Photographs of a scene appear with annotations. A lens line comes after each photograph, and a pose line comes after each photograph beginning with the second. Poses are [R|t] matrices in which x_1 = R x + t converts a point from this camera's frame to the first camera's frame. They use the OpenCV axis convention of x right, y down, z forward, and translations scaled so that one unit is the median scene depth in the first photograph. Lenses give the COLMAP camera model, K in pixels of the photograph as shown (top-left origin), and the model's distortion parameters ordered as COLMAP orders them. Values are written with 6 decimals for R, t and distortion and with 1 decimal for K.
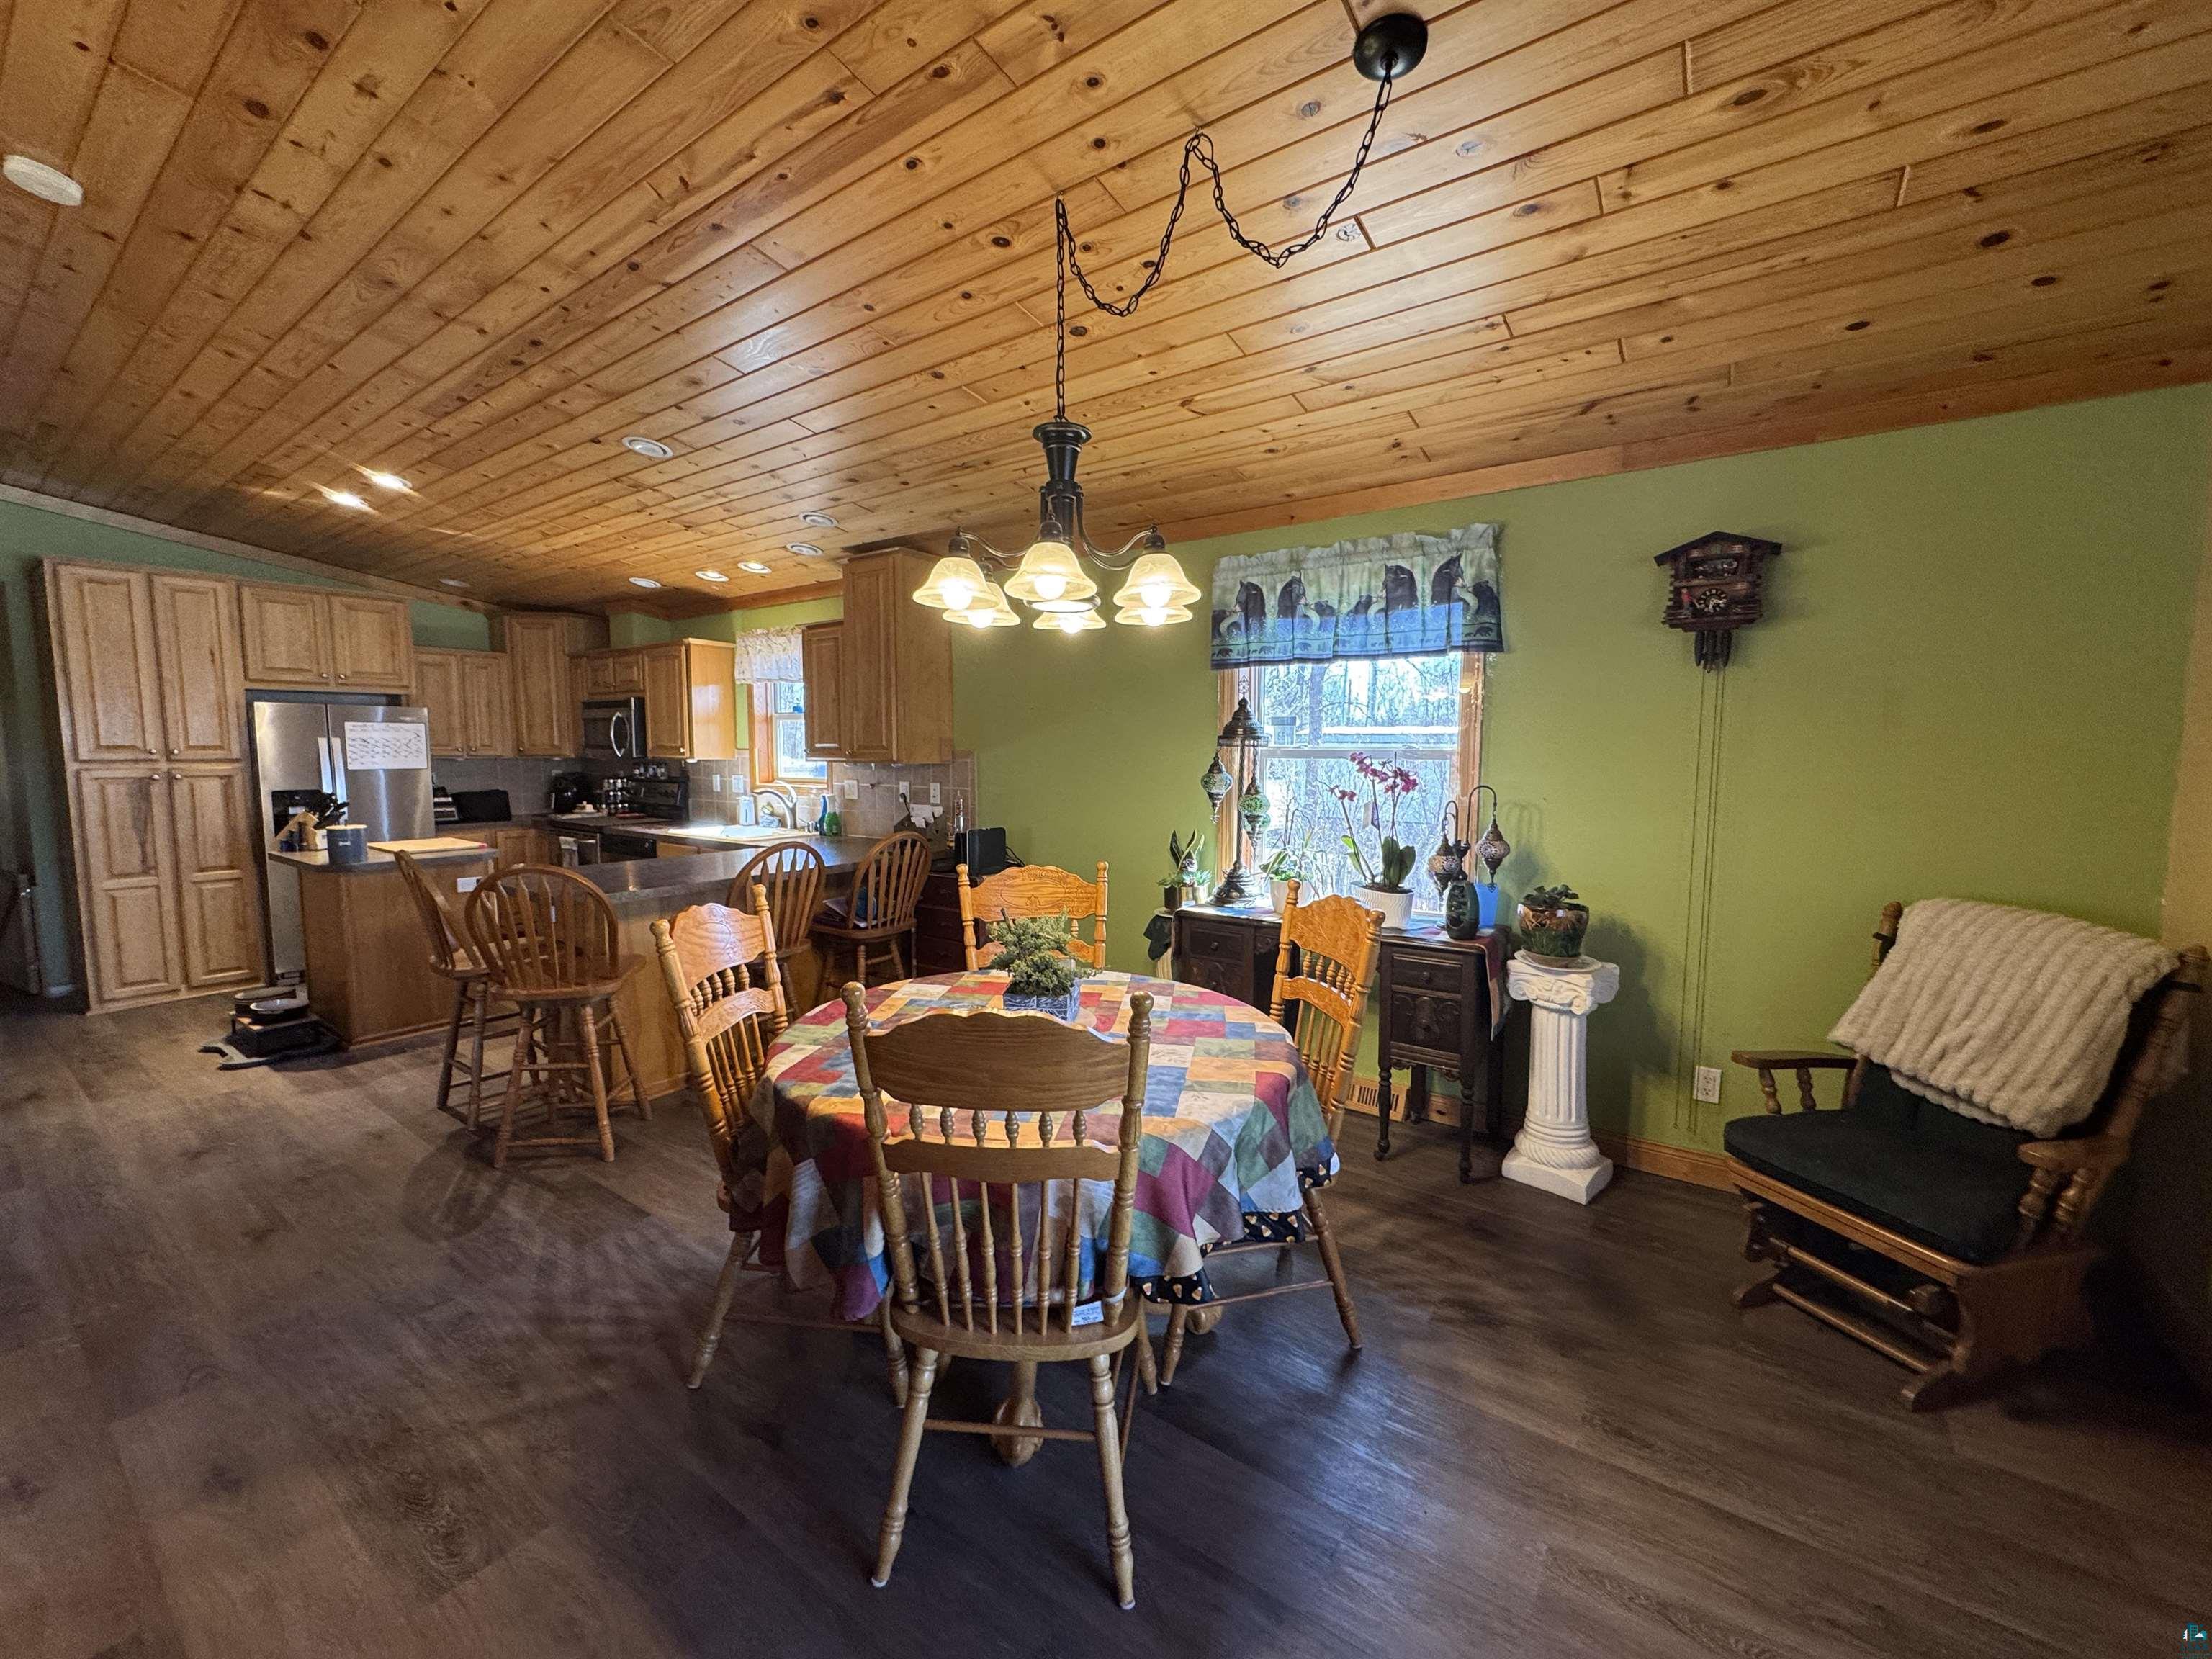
lens RADIAL K [[880.2, 0, 1100.0], [0, 880.2, 828.2], [0, 0, 1]] dist [-0.002600, 0.000873]
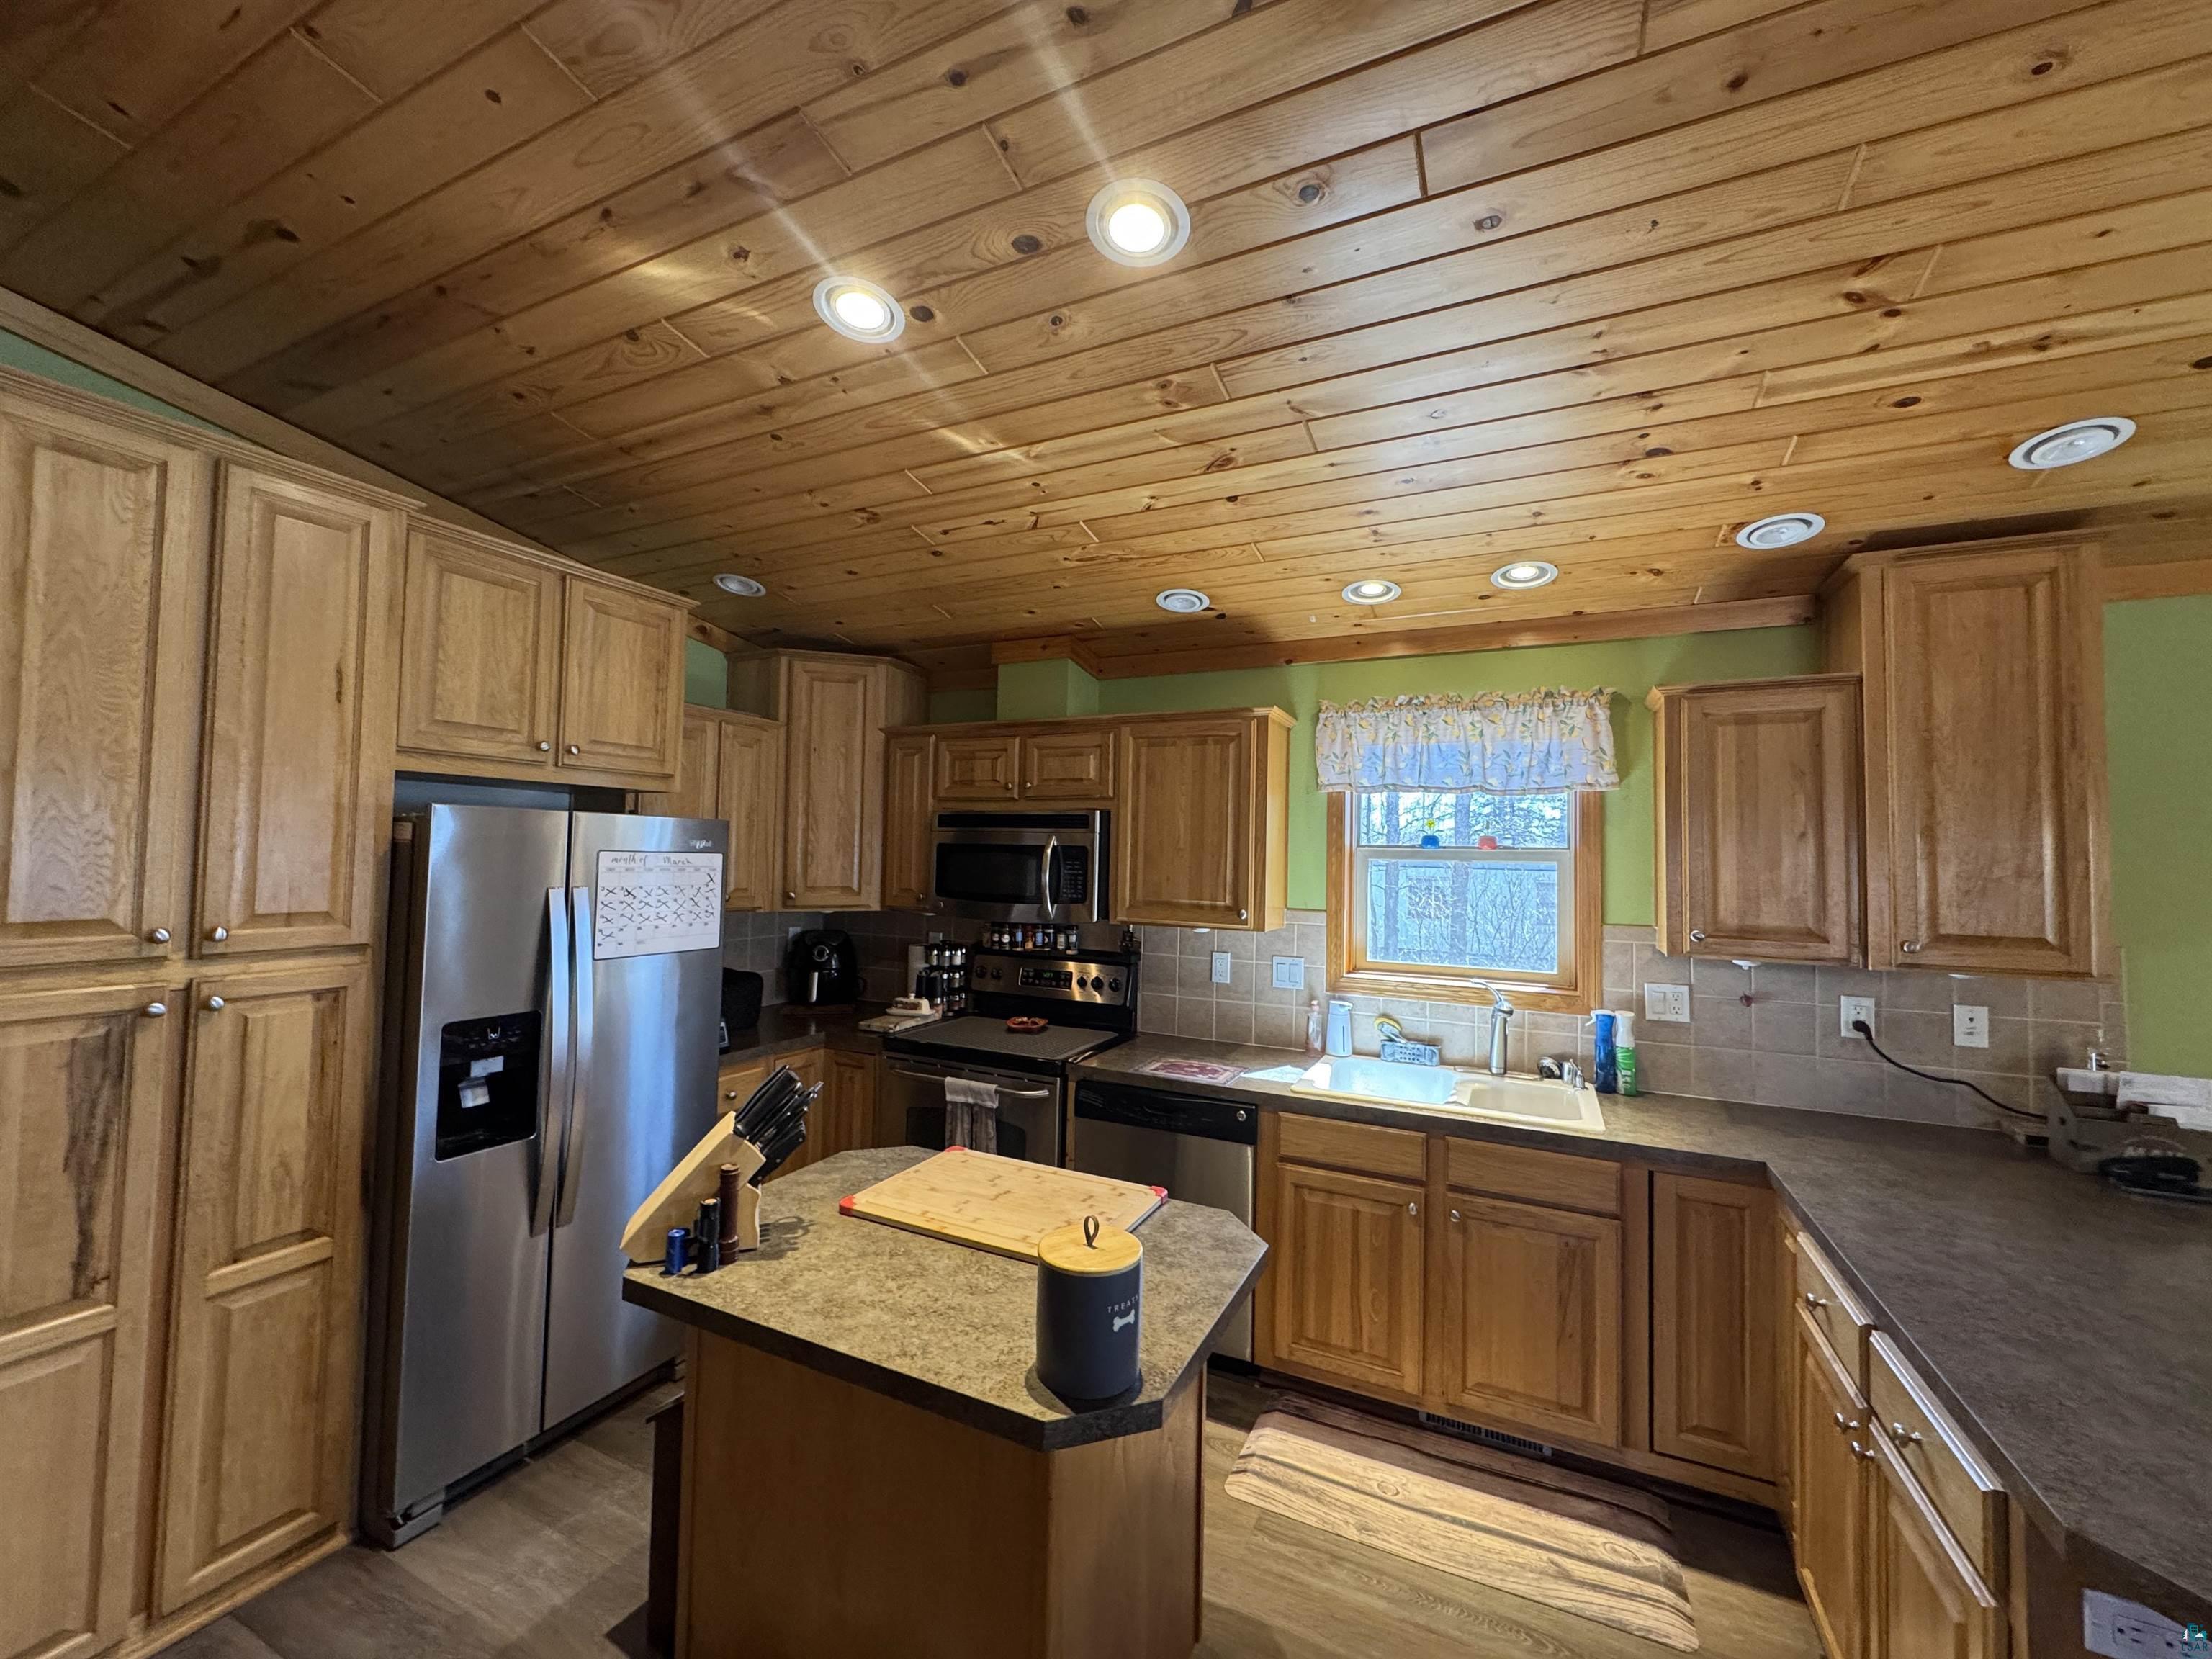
lens RADIAL K [[880.2, 0, 1102.9], [0, 880.2, 825.2], [0, 0, 1]] dist [-0.002600, 0.000873]
pose [[0.985560, 0.025978, 0.167320, -0.727304], [-0.004285, 0.991671, -0.128727, -0.082924], [-0.169270, 0.126151, 0.977463, 0.556880]]
